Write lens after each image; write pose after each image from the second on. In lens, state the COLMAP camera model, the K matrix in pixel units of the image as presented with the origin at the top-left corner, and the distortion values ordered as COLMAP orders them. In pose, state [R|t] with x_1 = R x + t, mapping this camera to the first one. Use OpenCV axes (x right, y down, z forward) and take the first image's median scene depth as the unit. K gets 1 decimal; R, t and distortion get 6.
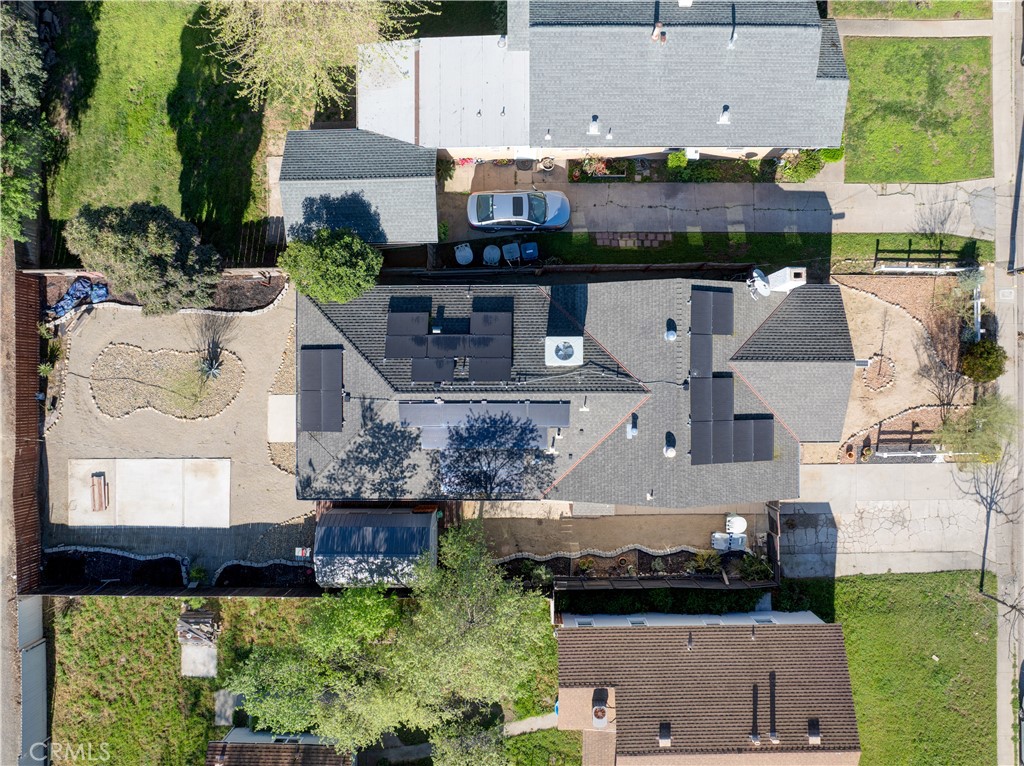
lens RADIAL K [[749.8, 0, 526.0], [0, 749.8, 387.4], [0, 0, 1]] dist [-0.028471, -0.004698]
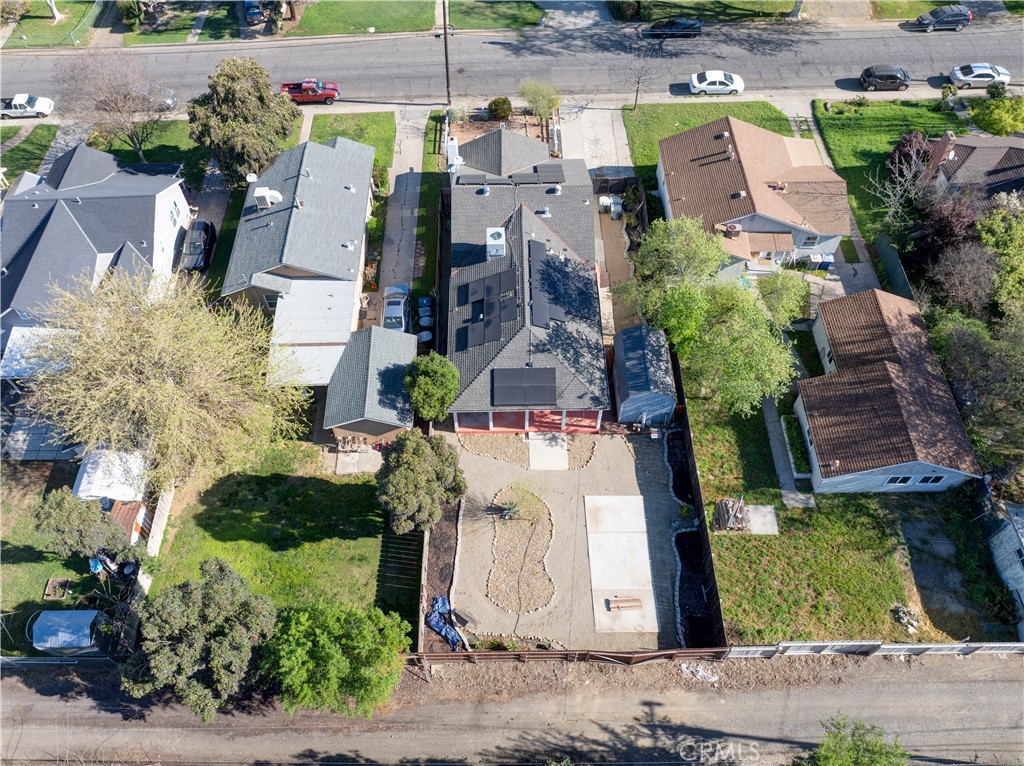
lens RADIAL K [[749.8, 0, 484.4], [0, 749.8, 389.6], [0, 0, 1]] dist [-0.028471, -0.004698]
pose [[0.008068, -0.829031, 0.559144, -0.930224], [0.999191, -0.015347, -0.037171, -0.016815], [0.039397, 0.558991, 0.828237, -0.089465]]
